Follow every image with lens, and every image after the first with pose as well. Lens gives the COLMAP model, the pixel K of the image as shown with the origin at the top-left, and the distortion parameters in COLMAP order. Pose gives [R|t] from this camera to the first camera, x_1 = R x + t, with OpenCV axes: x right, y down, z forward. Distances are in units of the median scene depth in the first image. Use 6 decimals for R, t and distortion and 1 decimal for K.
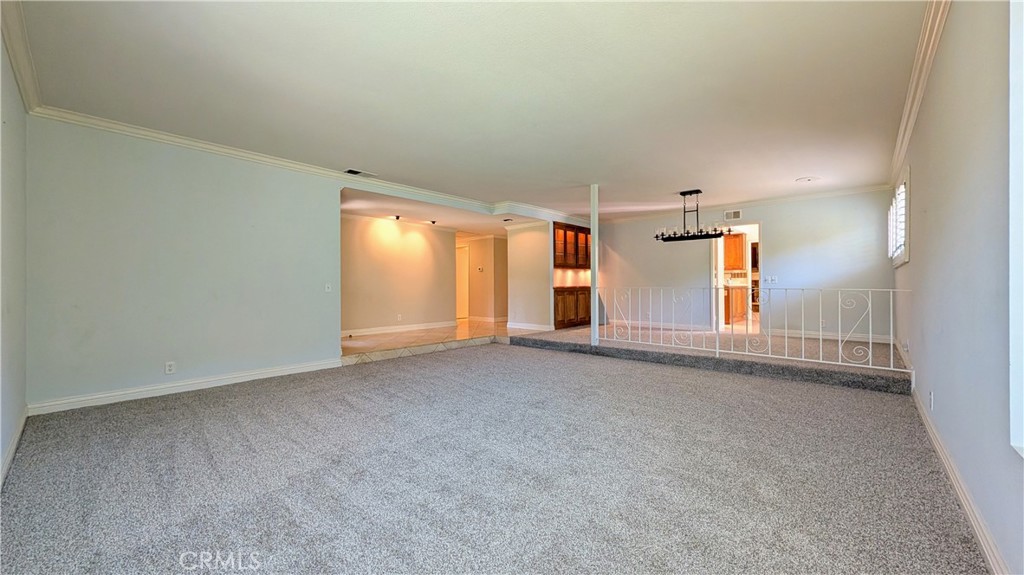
lens RADIAL K [[394.0, 0, 513.3], [0, 394.0, 286.9], [0, 0, 1]] dist [-0.000876, 0.000018]
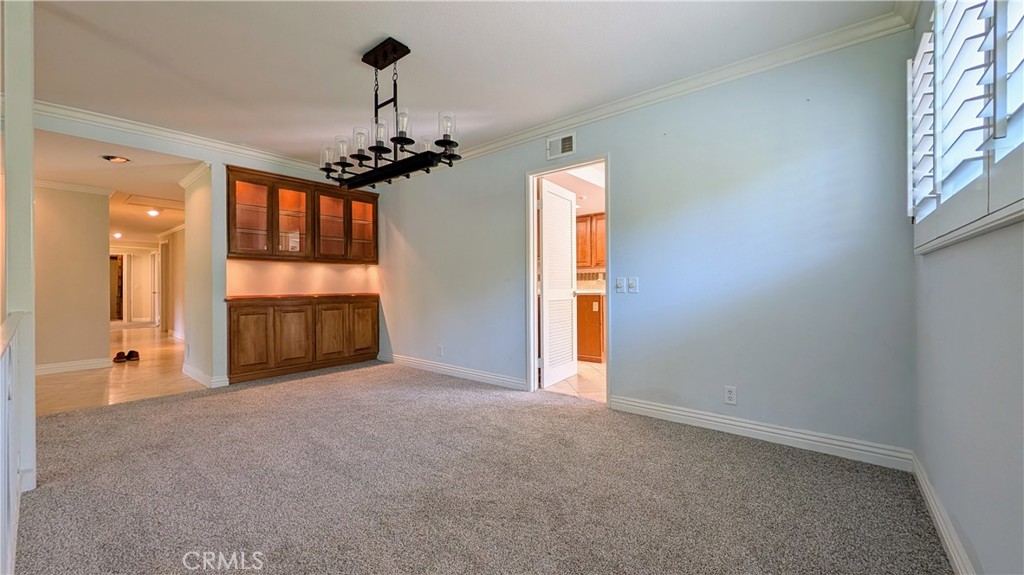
lens RADIAL K [[394.0, 0, 510.3], [0, 394.0, 286.4], [0, 0, 1]] dist [-0.000876, 0.000018]
pose [[0.999258, 0.004794, 0.038216, 0.434160], [-0.004576, 0.999973, -0.005781, -0.011712], [-0.038242, 0.005602, 0.999253, 0.484987]]
